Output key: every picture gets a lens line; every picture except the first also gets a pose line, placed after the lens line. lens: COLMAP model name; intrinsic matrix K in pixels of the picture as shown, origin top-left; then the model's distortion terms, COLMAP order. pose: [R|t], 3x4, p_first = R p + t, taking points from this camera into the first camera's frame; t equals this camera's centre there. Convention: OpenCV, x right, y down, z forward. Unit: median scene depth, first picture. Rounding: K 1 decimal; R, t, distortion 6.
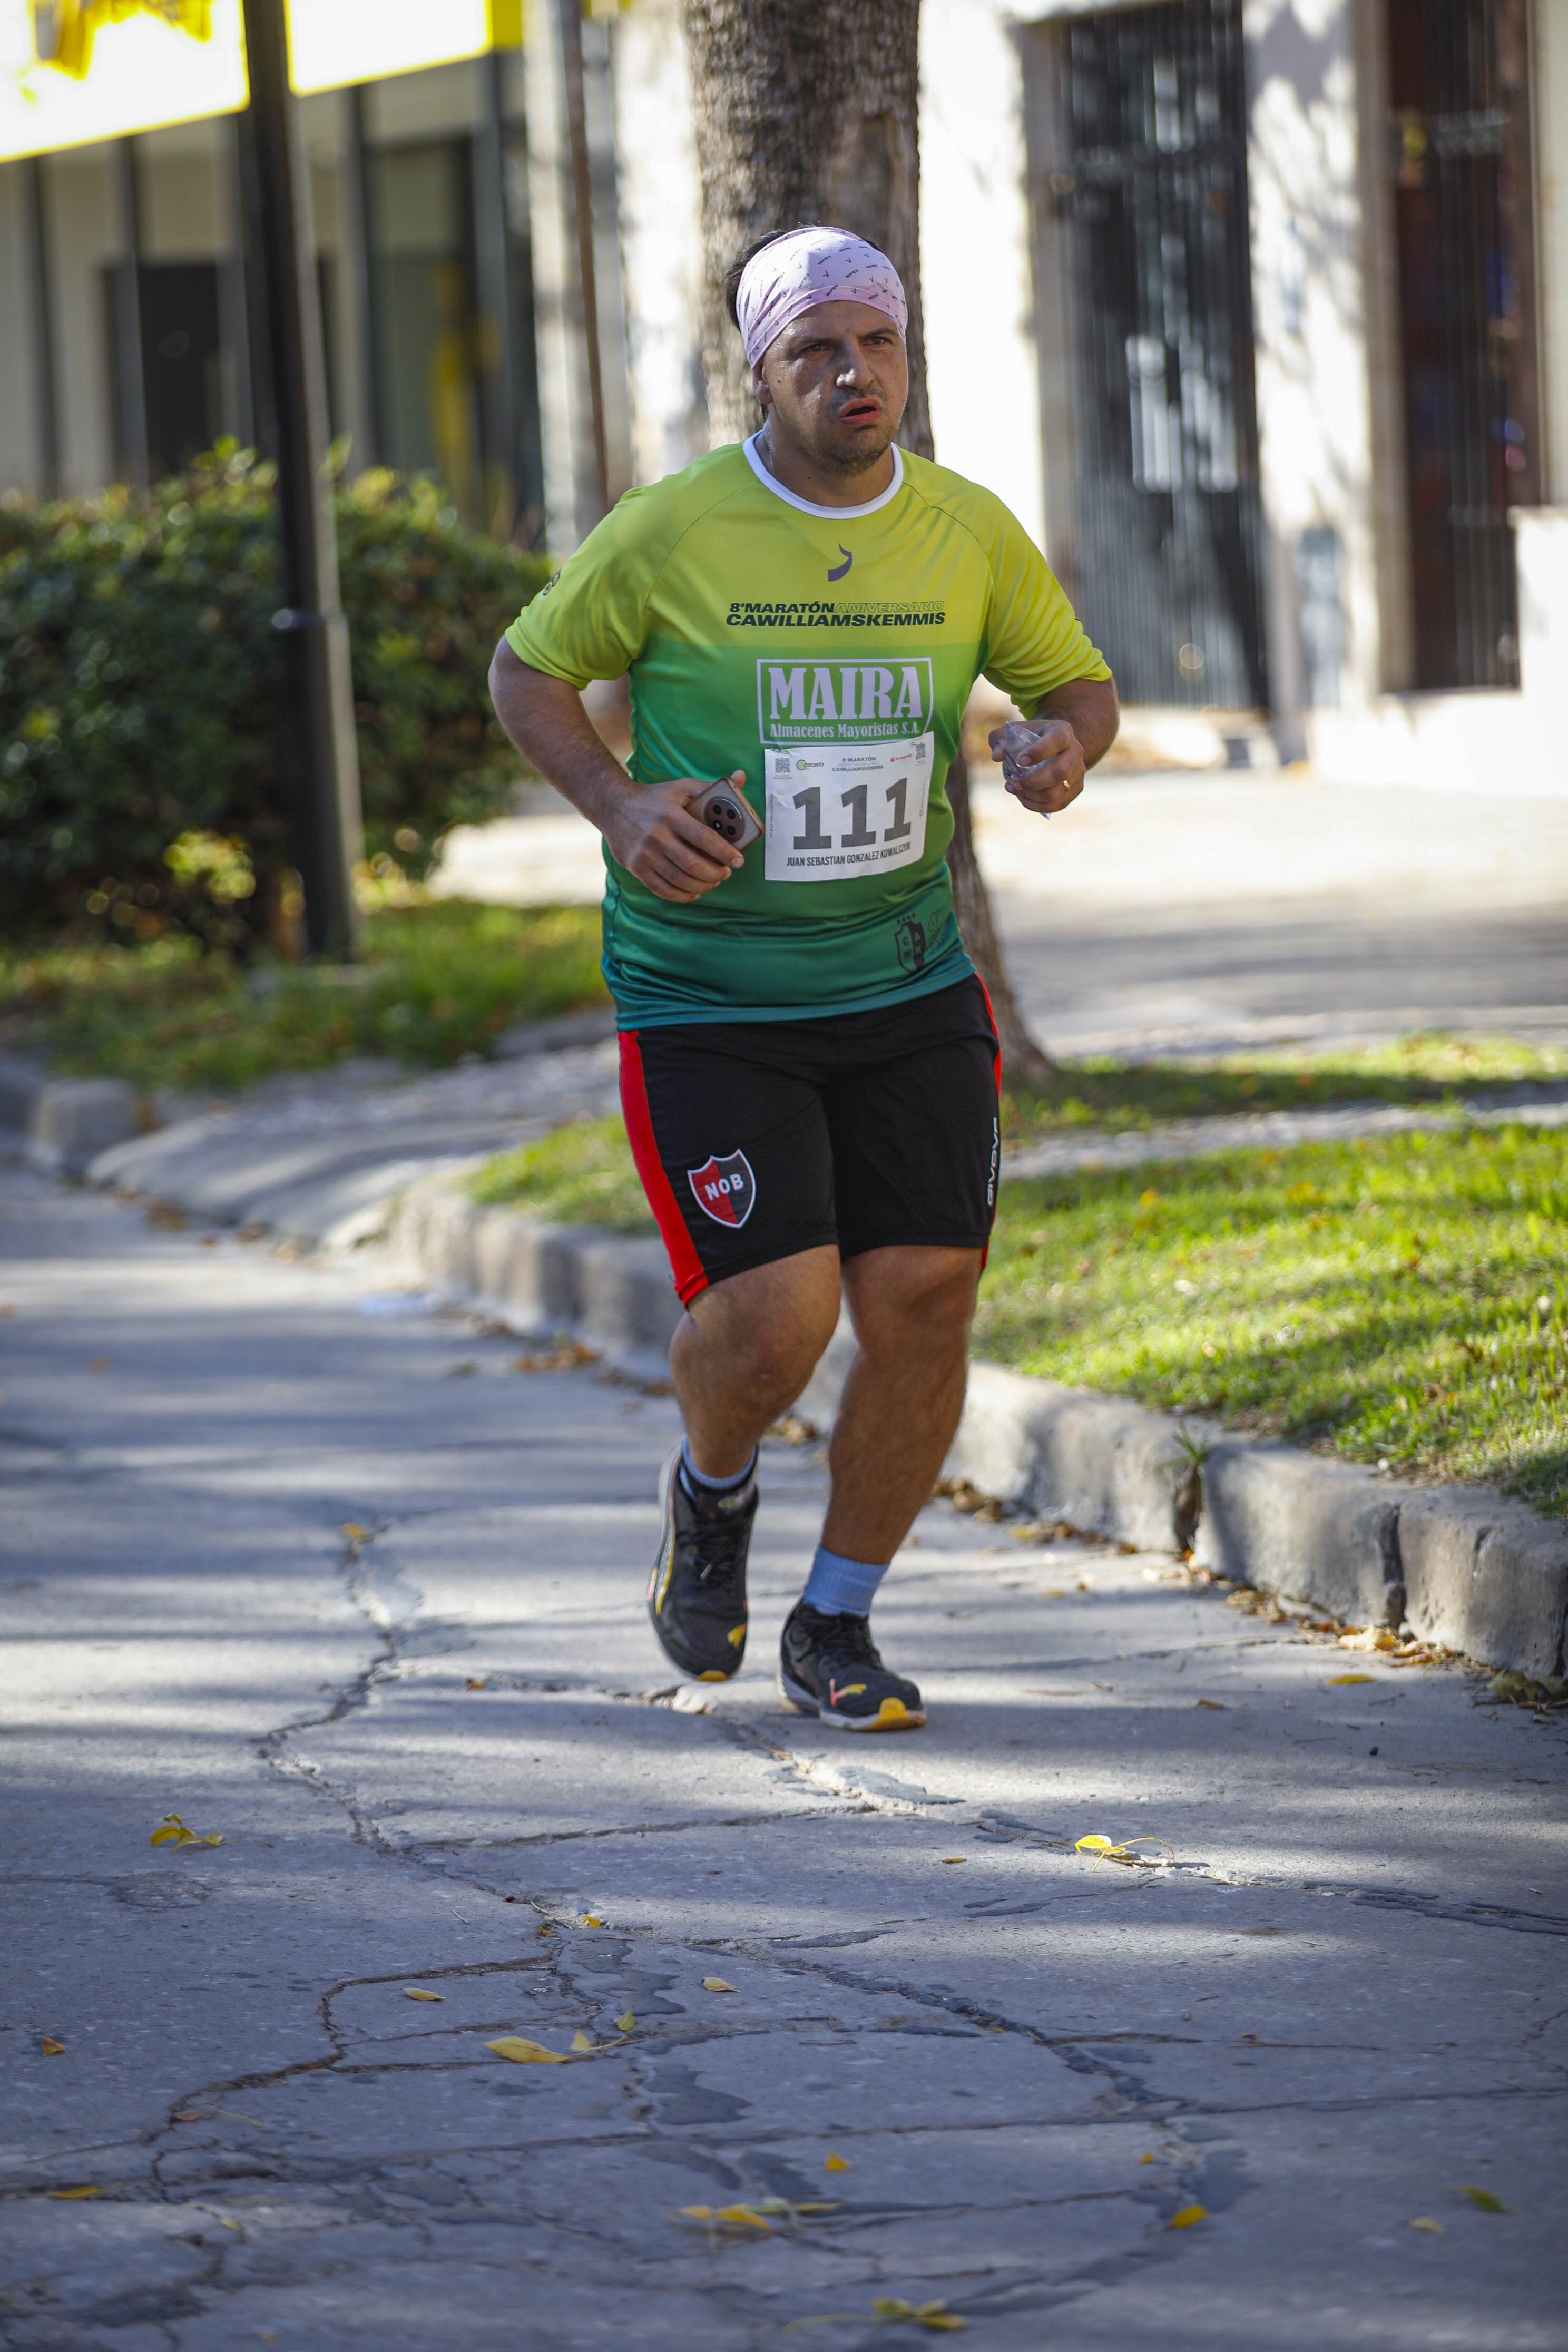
lens RADIAL K [[9183.0, 0, 783.4], [0, 9183.0, 1075.4], [0, 0, 1]] dist [0.156007, 18.547426]
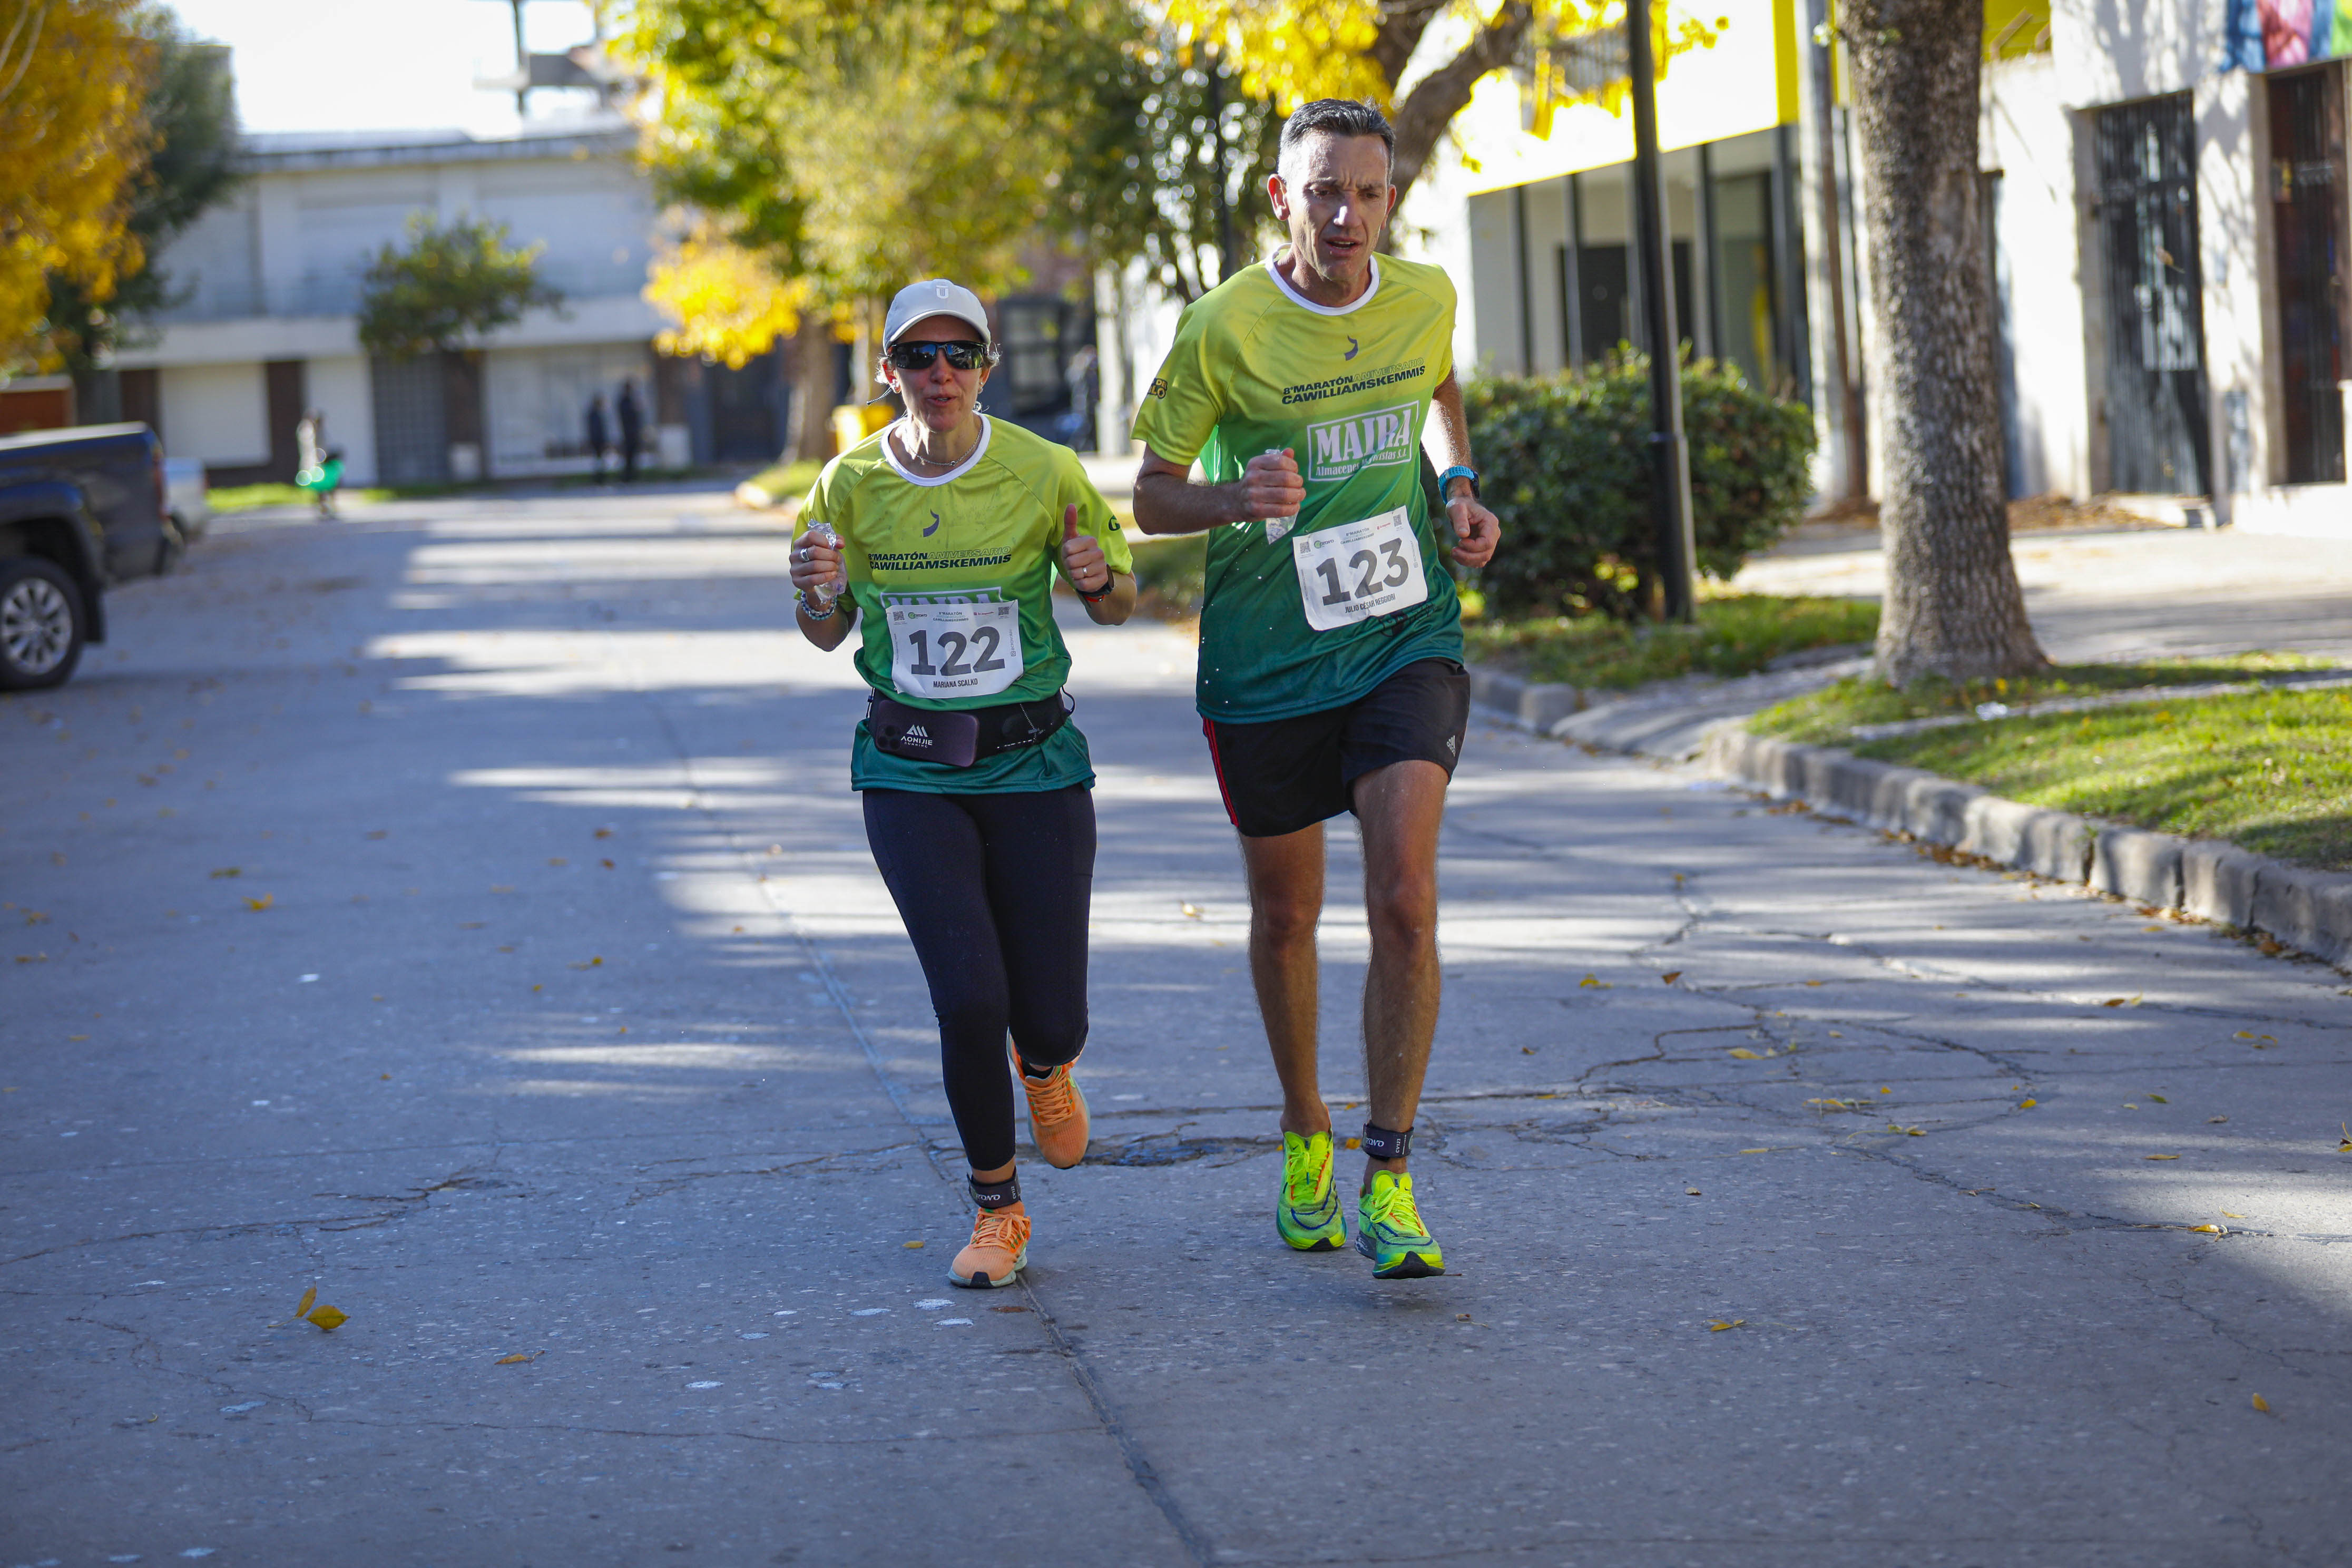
lens RADIAL K [[6230.8, 0, 1176.0], [0, 6230.8, 784.0], [0, 0, 1]] dist [-0.489494, 6.046761]
pose [[0.990873, 0.002023, -0.134782, 0.027782], [-0.002083, 0.999998, -0.000307, 0.030570], [0.134781, 0.000585, 0.990875, -0.370861]]
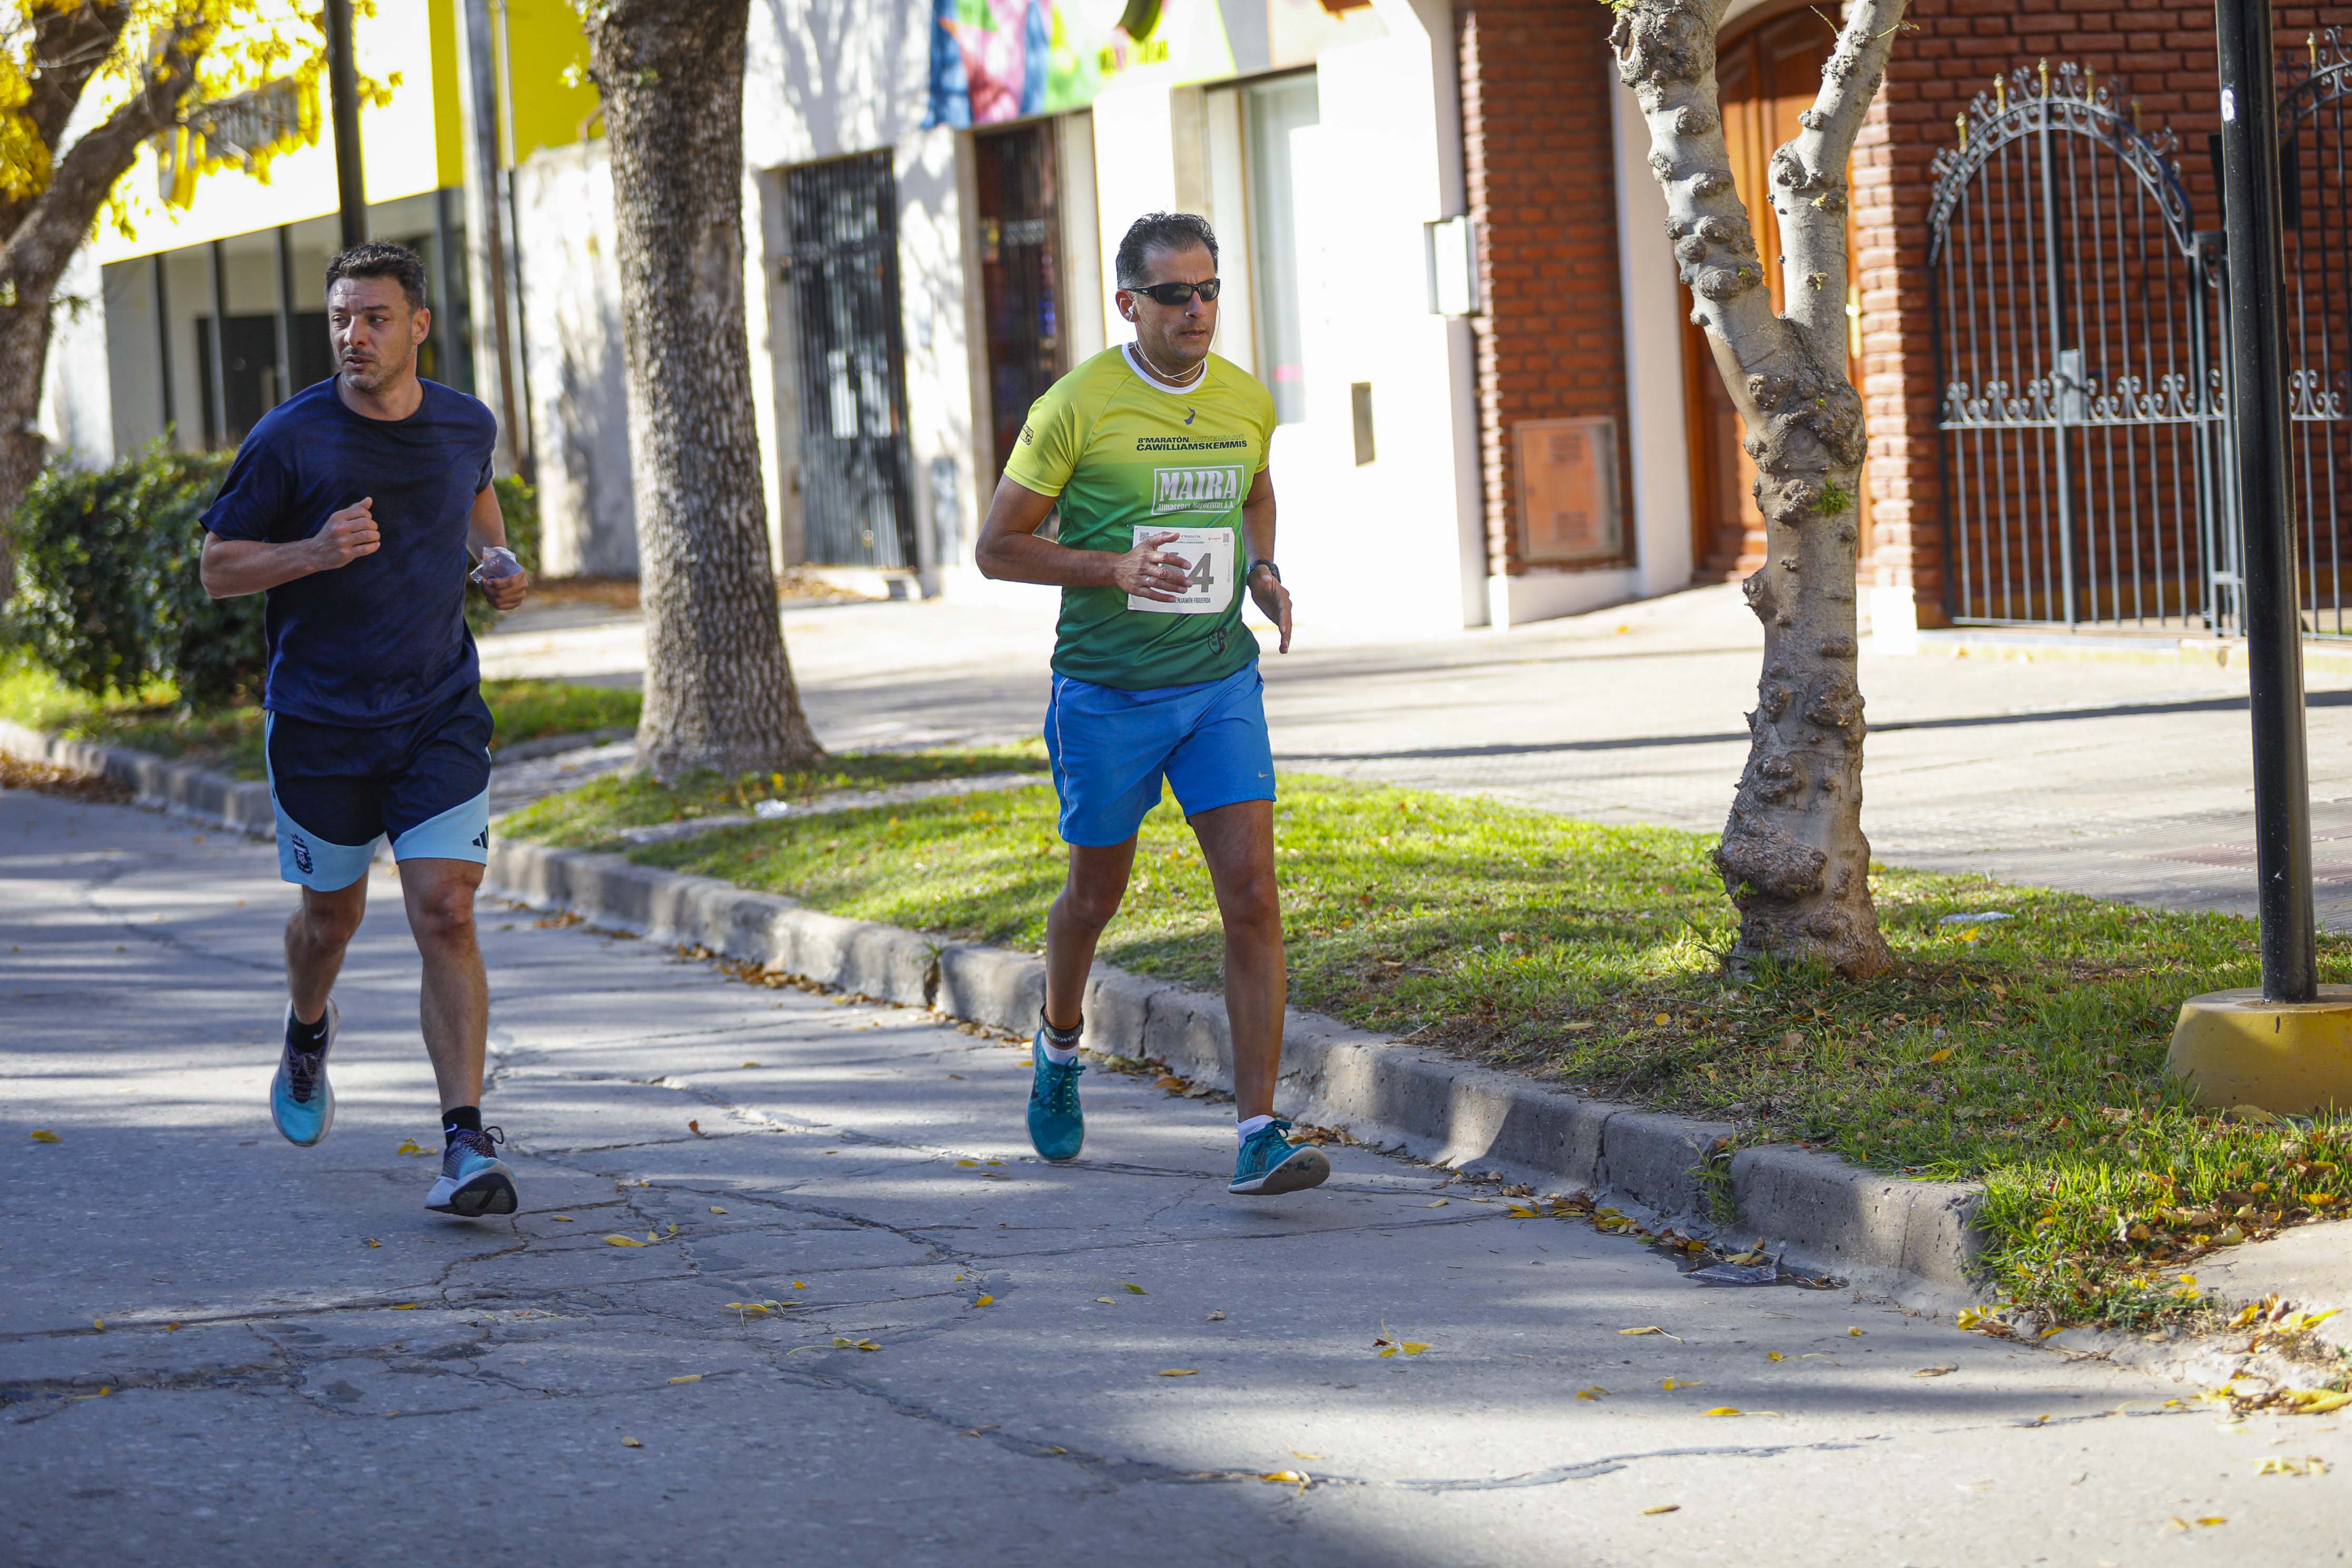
lens RADIAL K [[5805.5, 0, 1176.0], [0, 5805.5, 784.0], [0, 0, 1]] dist [-0.231033, 1.437006]
pose [[0.993868, -0.017752, 0.109139, -0.032153], [0.018512, 0.999811, -0.005959, 0.015390], [-0.109013, 0.007943, 0.994009, -0.146980]]
